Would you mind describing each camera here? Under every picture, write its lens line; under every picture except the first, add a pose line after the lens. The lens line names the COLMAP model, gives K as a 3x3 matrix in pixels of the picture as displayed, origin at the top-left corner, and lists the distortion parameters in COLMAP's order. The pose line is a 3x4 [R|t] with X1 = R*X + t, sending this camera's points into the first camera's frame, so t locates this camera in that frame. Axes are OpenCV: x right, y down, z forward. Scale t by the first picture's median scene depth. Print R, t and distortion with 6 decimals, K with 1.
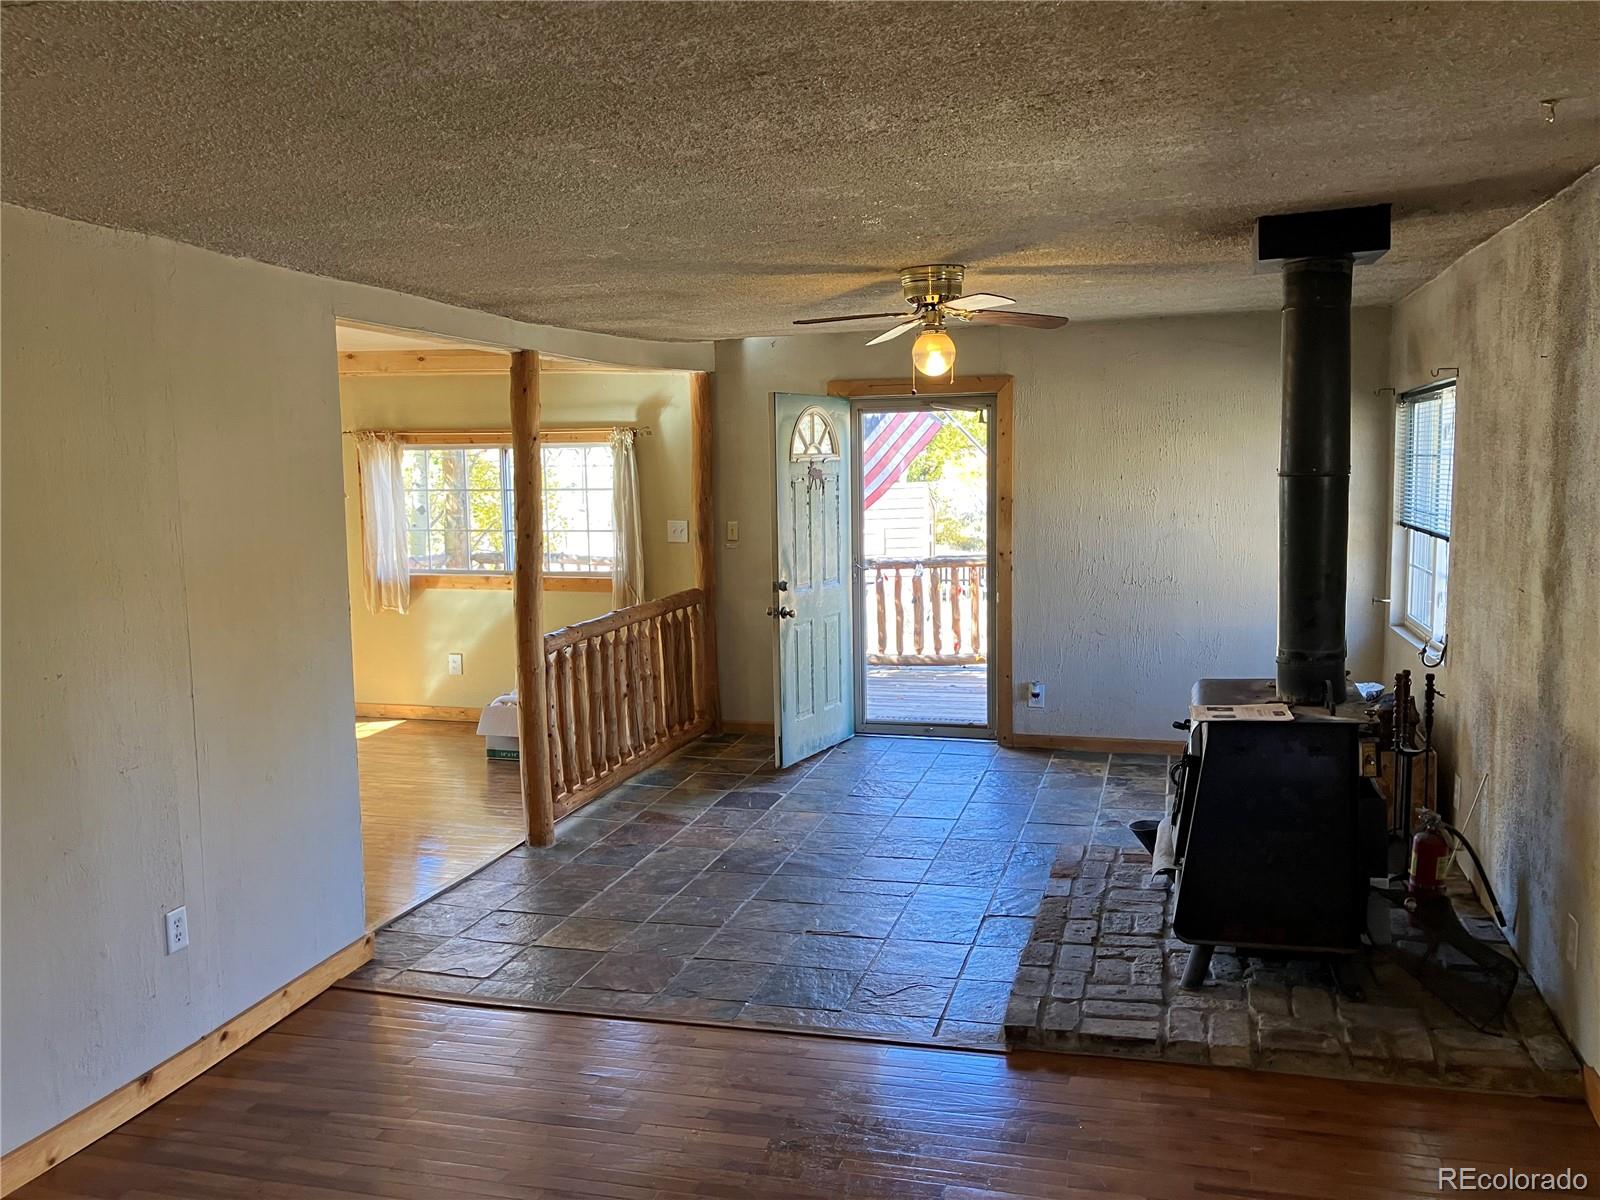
lens RADIAL K [[1331.0, 0, 809.5], [0, 1331.0, 601.9], [0, 0, 1]] dist [-0.002346, 0.030714]
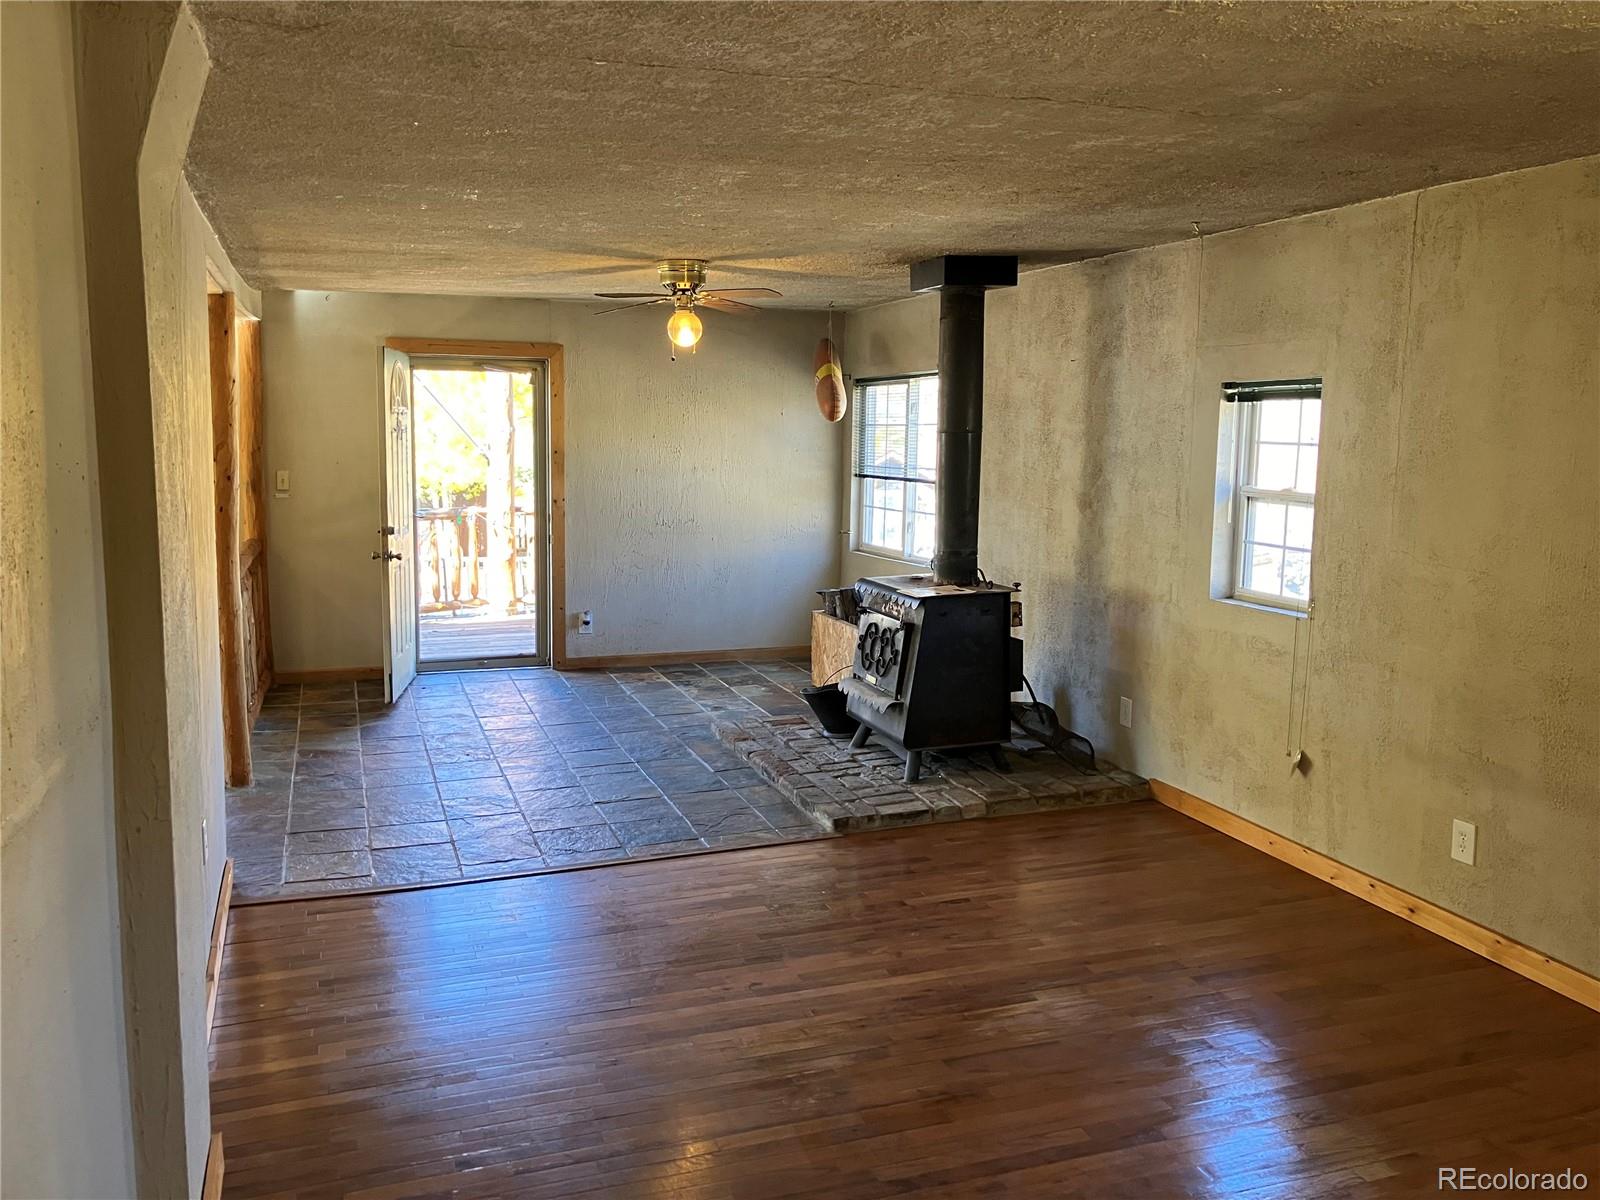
lens RADIAL K [[1331.0, 0, 805.6], [0, 1331.0, 606.0], [0, 0, 1]] dist [-0.002346, 0.030714]
pose [[0.810425, -0.050515, 0.583661, -0.589282], [0.038863, 0.998717, 0.032475, 0.041608], [-0.584552, -0.003636, 0.811348, -0.098972]]
